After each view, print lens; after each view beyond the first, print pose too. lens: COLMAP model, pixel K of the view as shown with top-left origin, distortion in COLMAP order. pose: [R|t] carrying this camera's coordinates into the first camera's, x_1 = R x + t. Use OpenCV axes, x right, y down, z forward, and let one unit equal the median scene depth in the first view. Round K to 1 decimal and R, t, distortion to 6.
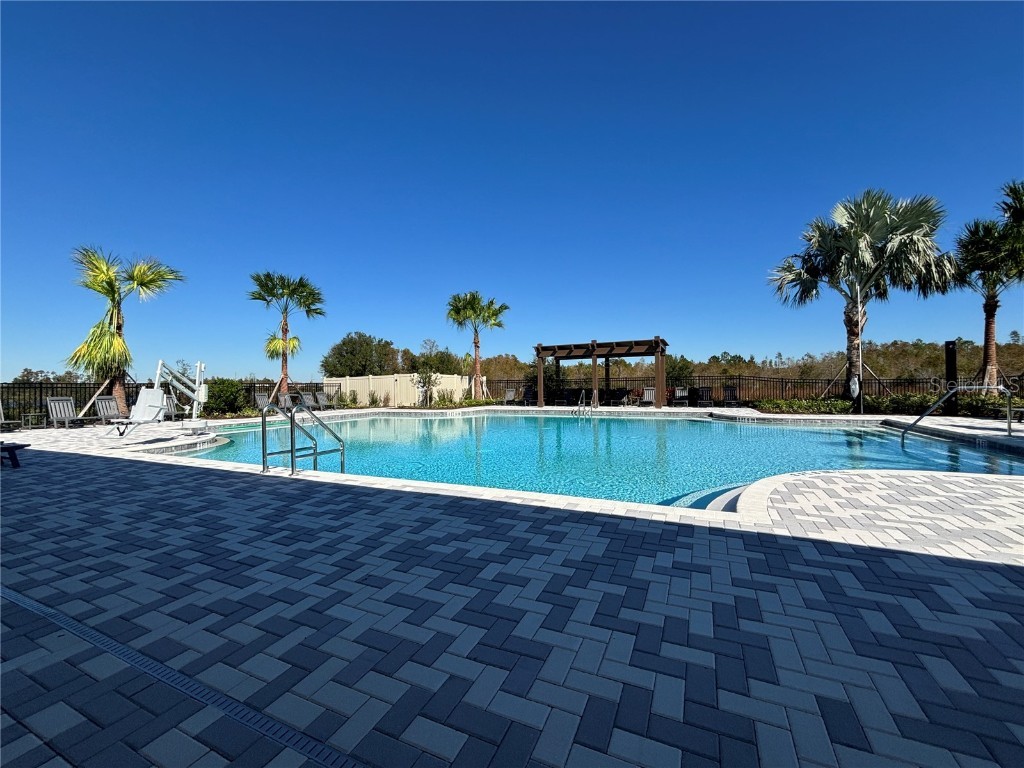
lens RADIAL K [[410.2, 0, 514.9], [0, 410.2, 387.9], [0, 0, 1]] dist [-0.000872, -0.000274]
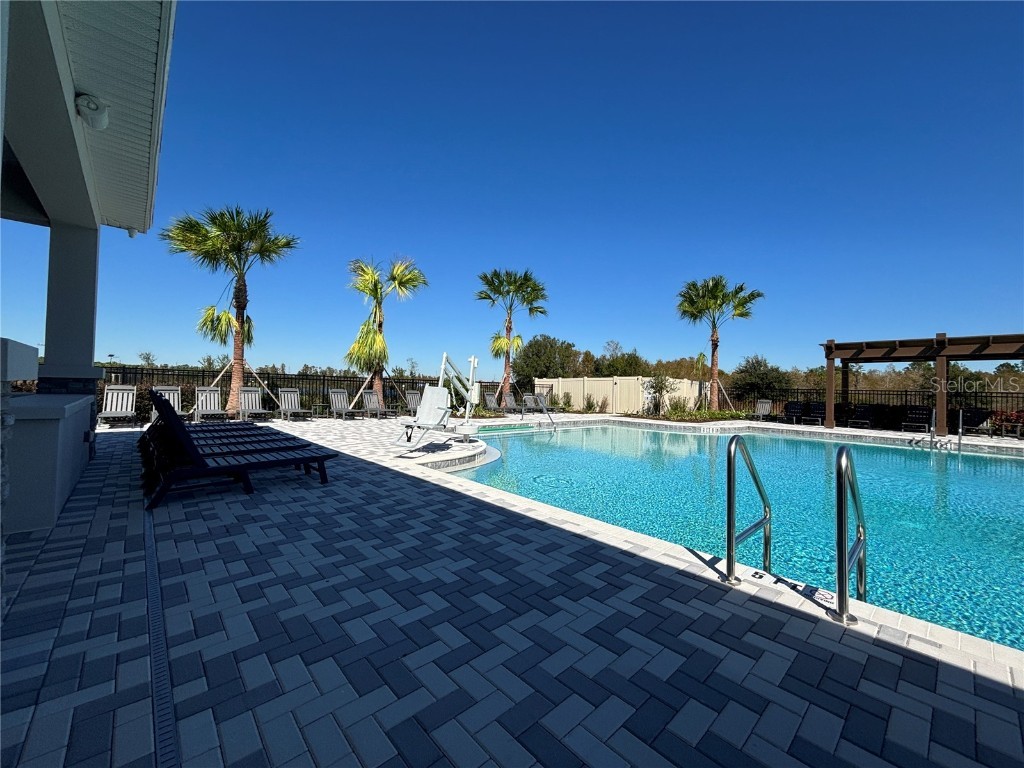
lens RADIAL K [[406.6, 0, 511.7], [0, 406.6, 381.3], [0, 0, 1]] dist [0.030127, -0.000090]
pose [[0.919211, 0.033075, -0.392374, -0.162864], [-0.042245, 0.998998, -0.014758, -0.000955], [0.391492, 0.030142, 0.919688, 0.114454]]
